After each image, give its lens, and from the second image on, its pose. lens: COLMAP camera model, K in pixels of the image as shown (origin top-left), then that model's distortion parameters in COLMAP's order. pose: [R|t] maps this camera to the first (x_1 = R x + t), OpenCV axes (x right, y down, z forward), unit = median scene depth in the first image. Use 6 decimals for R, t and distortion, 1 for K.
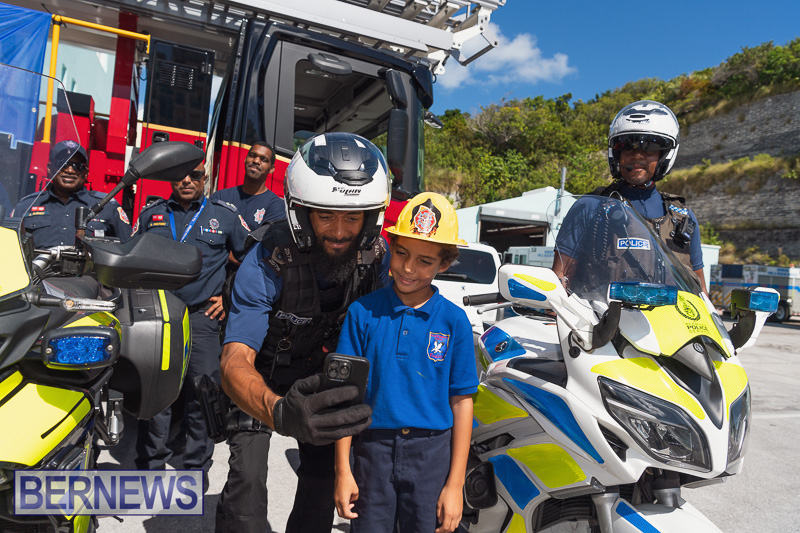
lens RADIAL K [[558.8, 0, 399.4], [0, 558.8, 266.3], [0, 0, 1]] dist [-0.000795, -0.002918]
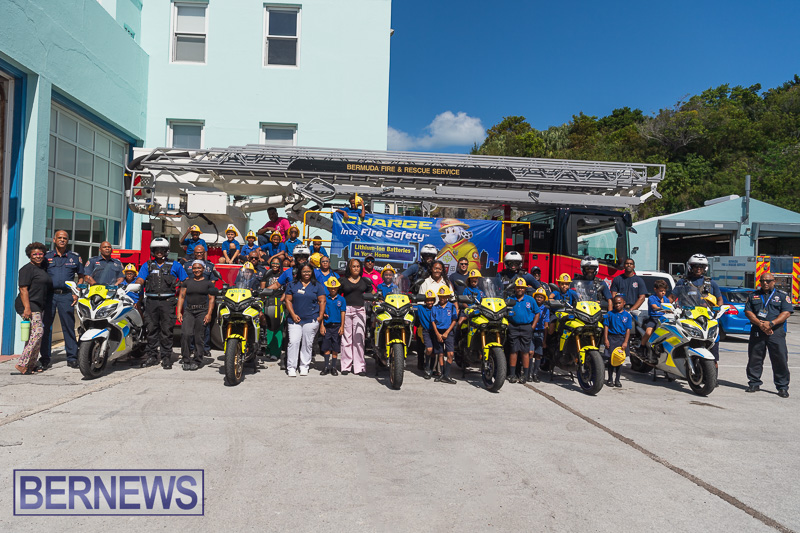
lens RADIAL K [[553.2, 0, 397.0], [0, 553.2, 265.4], [0, 0, 1]] dist [0.012168, 0.006191]
pose [[0.952765, -0.055505, -0.298595, -0.171968], [0.047357, 0.998283, -0.034461, -0.082395], [0.299995, 0.018693, 0.953758, -1.335457]]
